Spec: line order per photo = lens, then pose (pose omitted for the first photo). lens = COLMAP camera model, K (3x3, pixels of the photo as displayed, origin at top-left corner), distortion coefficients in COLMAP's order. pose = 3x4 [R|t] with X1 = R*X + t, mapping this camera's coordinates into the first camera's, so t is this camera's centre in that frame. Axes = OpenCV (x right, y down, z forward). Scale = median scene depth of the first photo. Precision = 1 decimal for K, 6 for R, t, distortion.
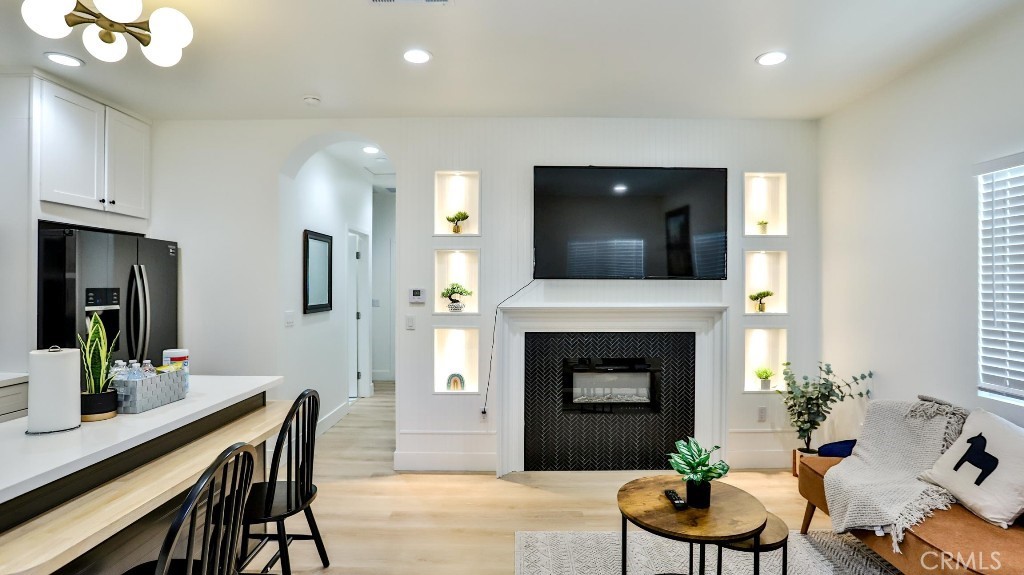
lens RADIAL K [[508.0, 0, 512.0], [0, 508.0, 287.5], [0, 0, 1]] dist [-0.026138, 0.001018]
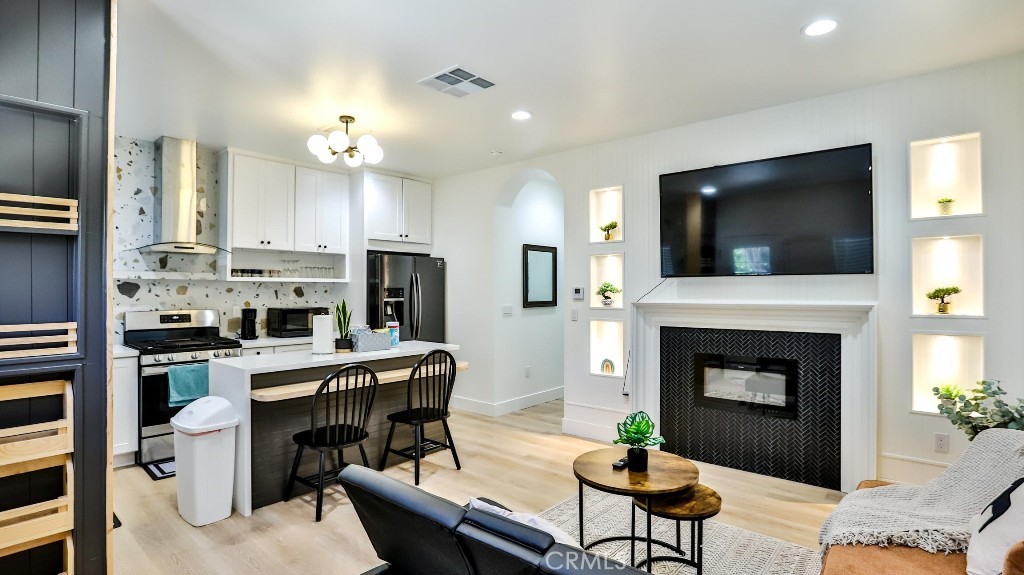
lens RADIAL K [[515.7, 0, 512.0], [0, 515.7, 287.5], [0, 0, 1]] dist [-0.000665, 0.000145]
pose [[0.758574, -0.007707, -0.651541, 0.509792], [0.001000, 0.999943, -0.010663, 0.015798], [0.651586, 0.007437, 0.758538, -0.053536]]
